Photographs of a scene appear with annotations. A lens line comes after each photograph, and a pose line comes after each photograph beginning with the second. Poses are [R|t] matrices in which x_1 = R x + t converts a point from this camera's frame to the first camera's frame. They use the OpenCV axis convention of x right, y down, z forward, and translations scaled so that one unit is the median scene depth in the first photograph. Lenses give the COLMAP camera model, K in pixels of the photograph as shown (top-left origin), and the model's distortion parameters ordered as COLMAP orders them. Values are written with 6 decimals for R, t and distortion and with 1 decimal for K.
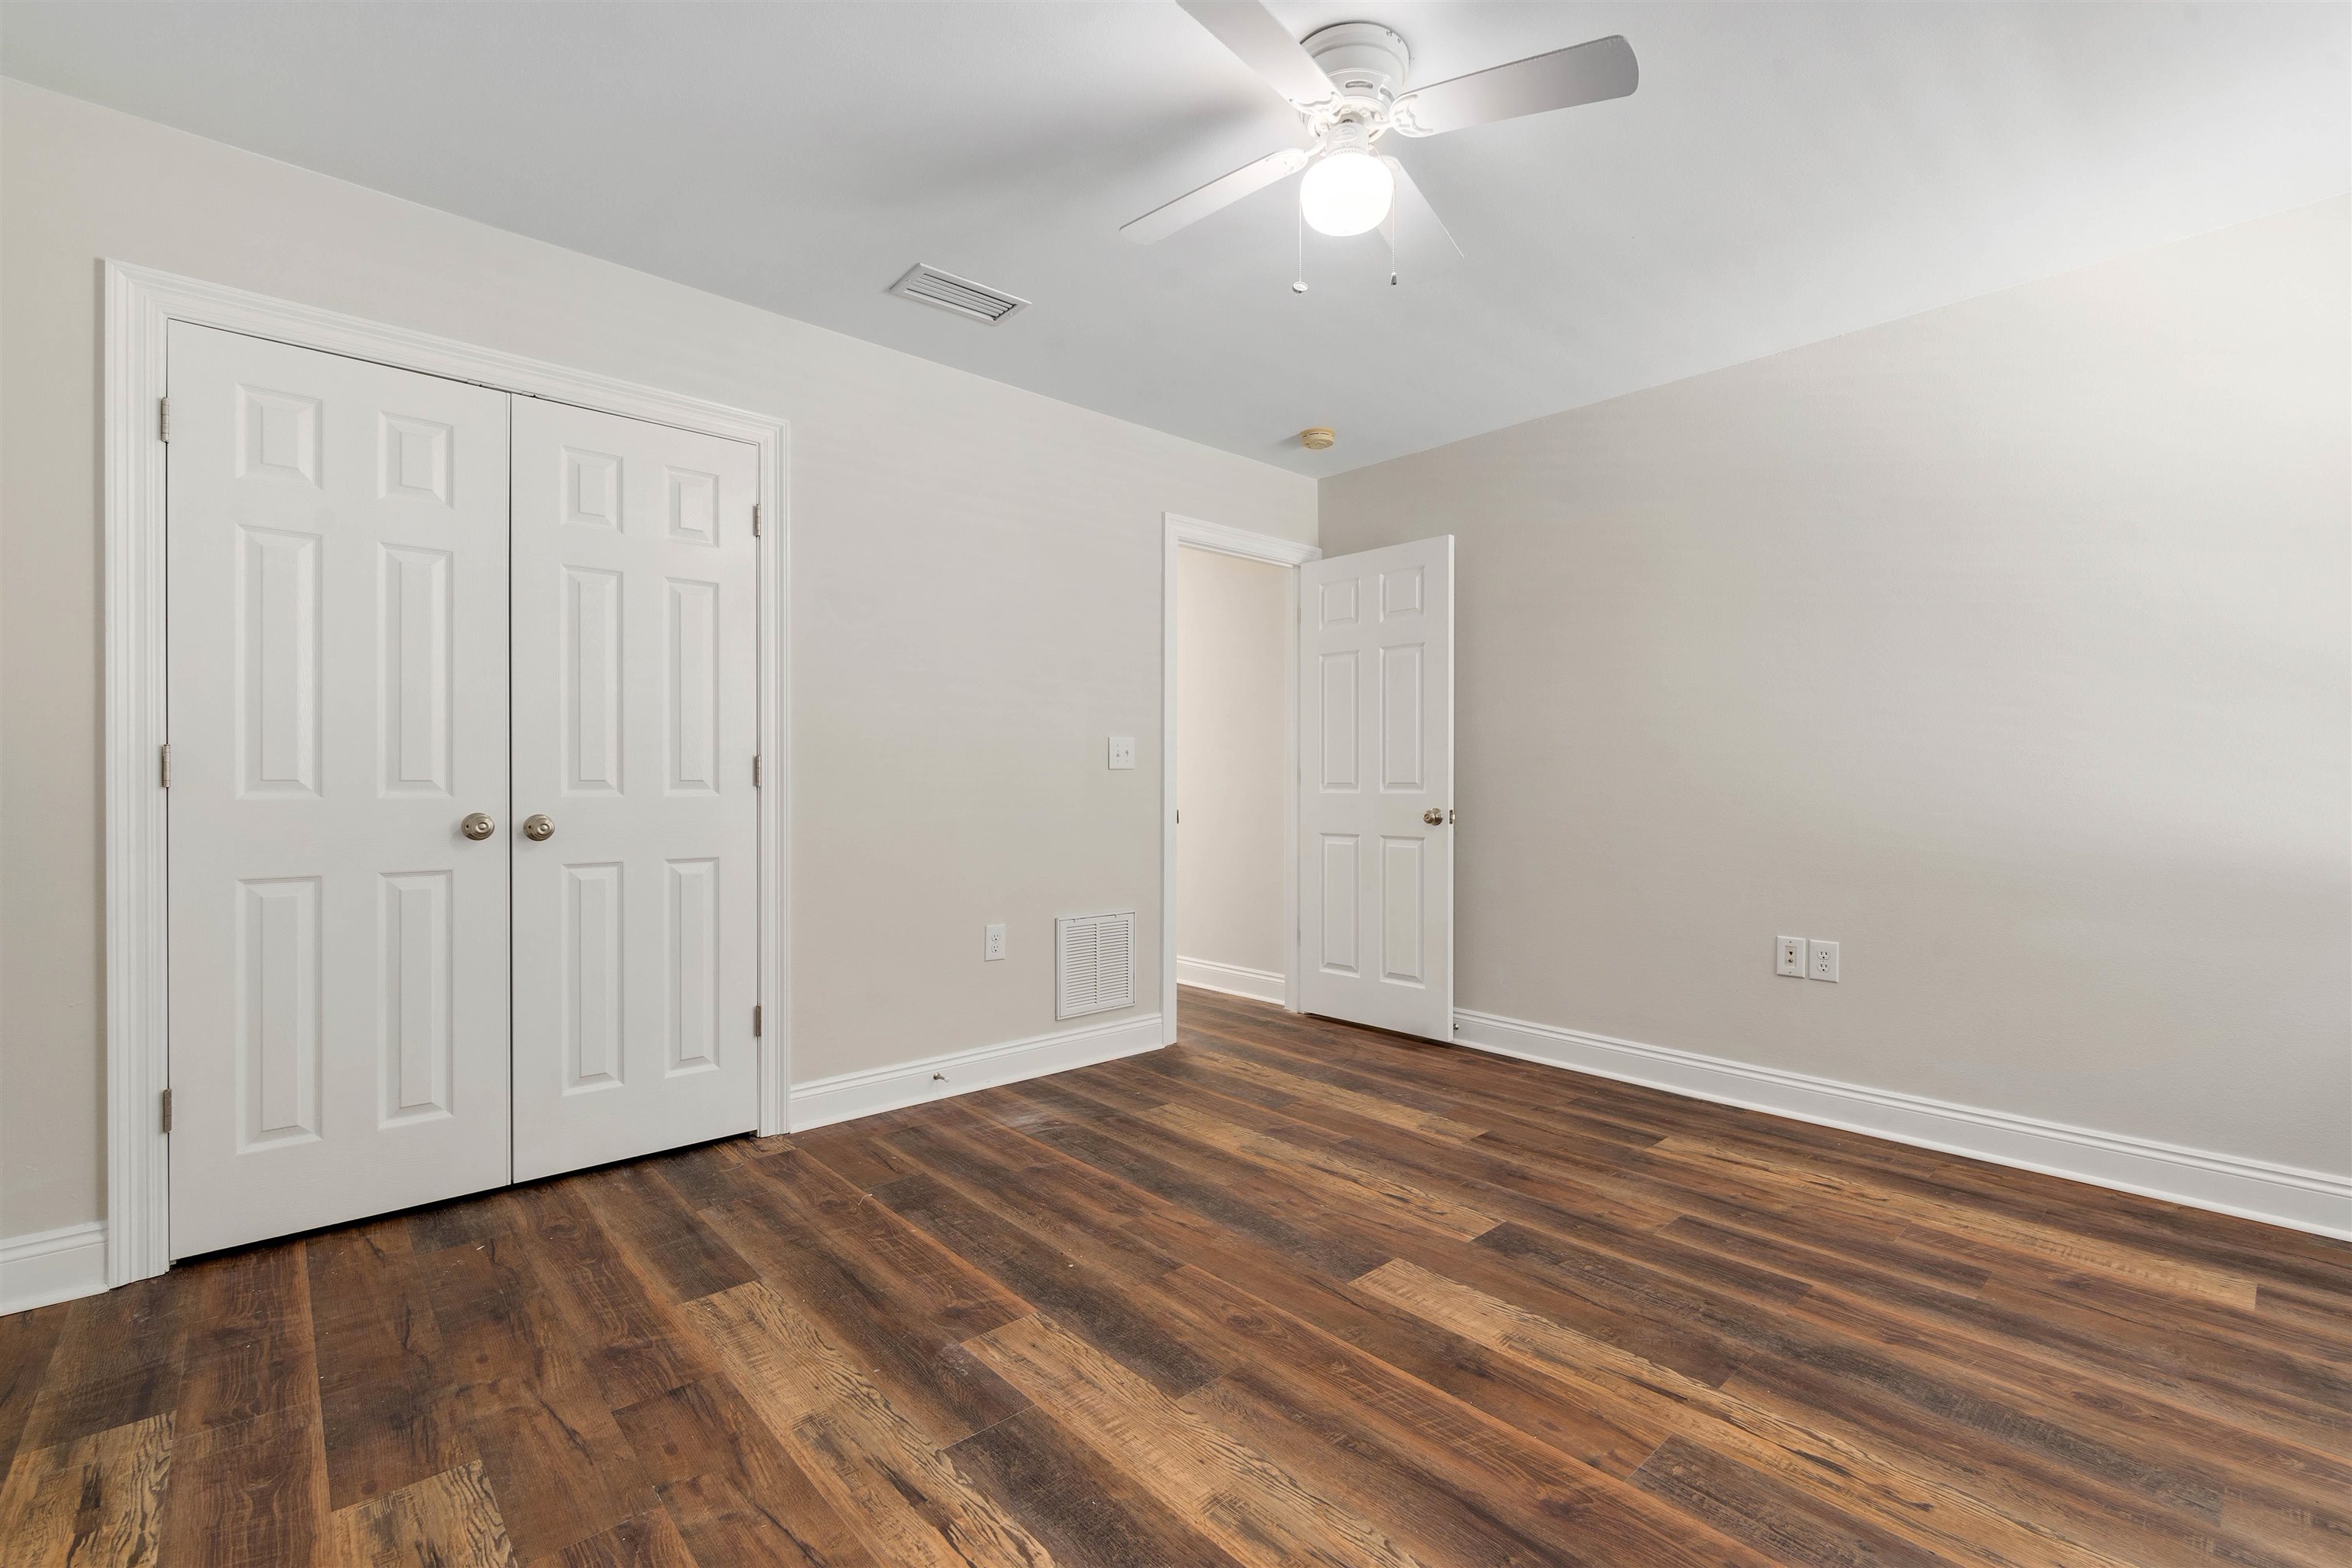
lens RADIAL K [[1034.6, 0, 1184.3], [0, 1034.6, 783.5], [0, 0, 1]] dist [-0.005378, 0.000049]
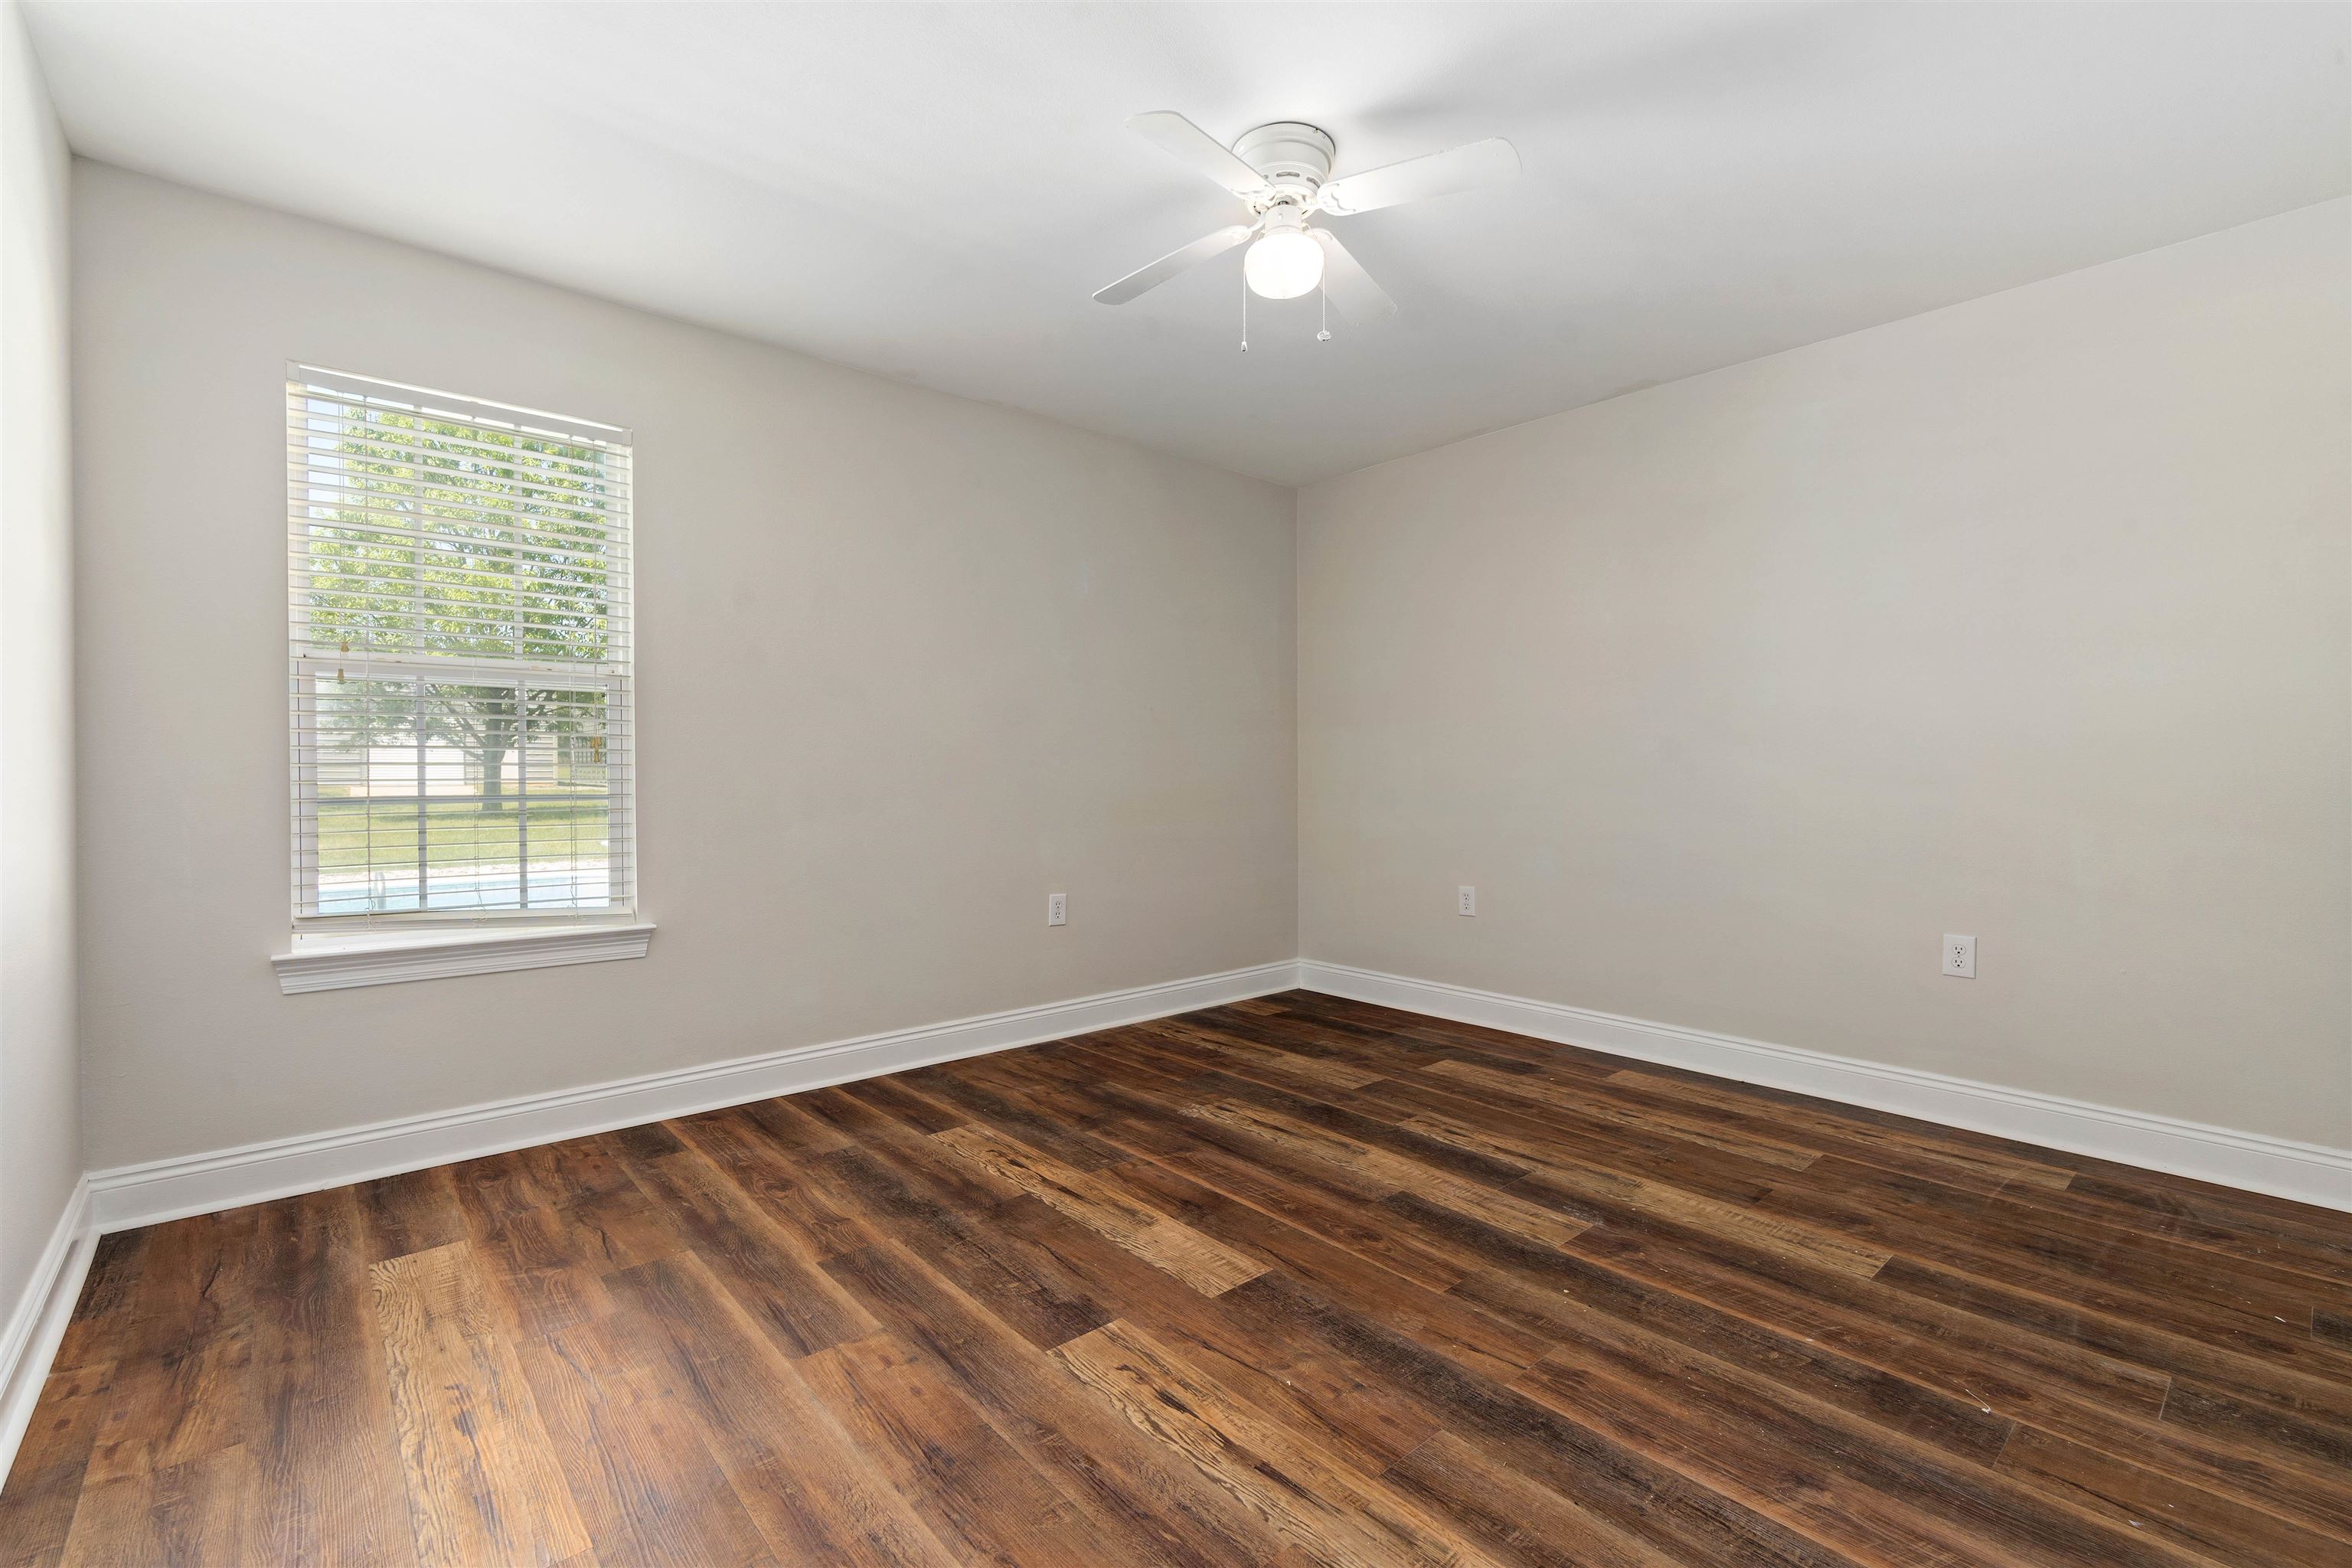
lens RADIAL K [[1034.6, 0, 1171.8], [0, 1034.6, 778.3], [0, 0, 1]] dist [-0.005378, 0.000049]
pose [[-0.999614, -0.003323, 0.027592, 0.229512], [-0.003224, 0.999988, 0.003621, 0.001627], [-0.027604, 0.003530, -0.999613, 2.006088]]
